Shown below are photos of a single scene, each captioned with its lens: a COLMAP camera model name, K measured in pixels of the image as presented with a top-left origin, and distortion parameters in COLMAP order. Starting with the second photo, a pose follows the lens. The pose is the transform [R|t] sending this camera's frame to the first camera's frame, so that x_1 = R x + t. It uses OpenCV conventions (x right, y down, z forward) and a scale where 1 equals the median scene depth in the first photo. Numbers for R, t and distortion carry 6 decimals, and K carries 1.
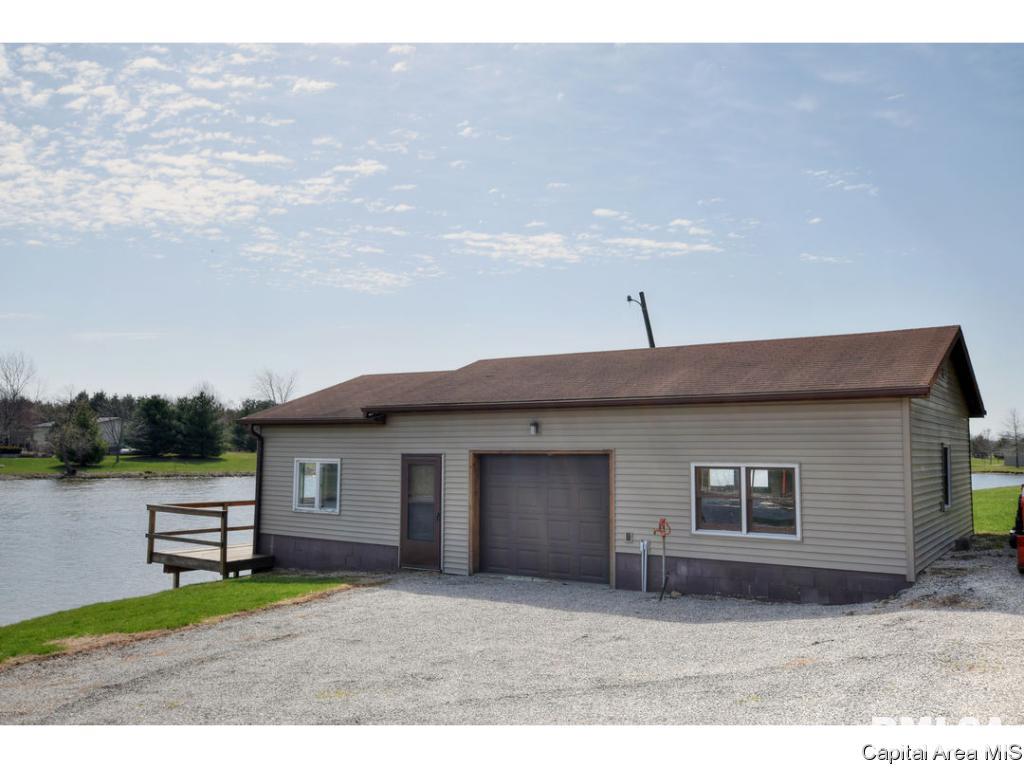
lens RADIAL K [[900.3, 0, 510.9], [0, 900.3, 384.0], [0, 0, 1]] dist [0.014068, 0.001173]
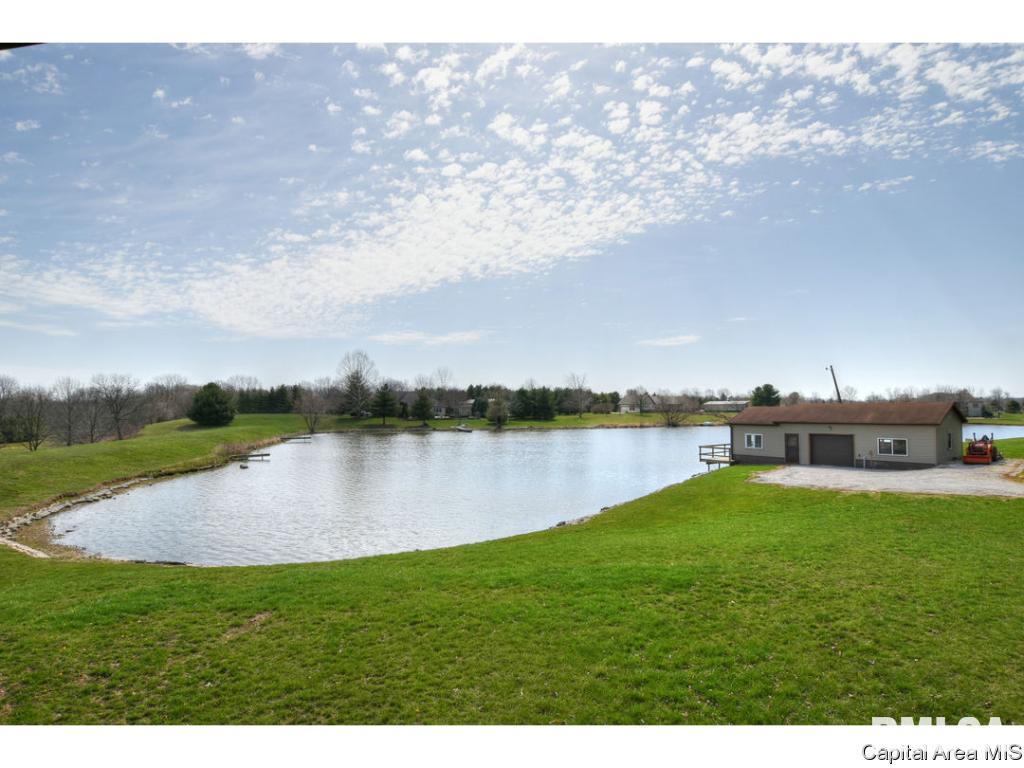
lens RADIAL K [[543.1, 0, 514.0], [0, 543.1, 382.9], [0, 0, 1]] dist [0.000391, 0.000149]
pose [[0.955084, -0.023352, -0.295414, -0.536530], [0.030197, 0.999370, 0.018630, -0.217763], [0.294793, -0.026714, 0.955188, -1.554505]]
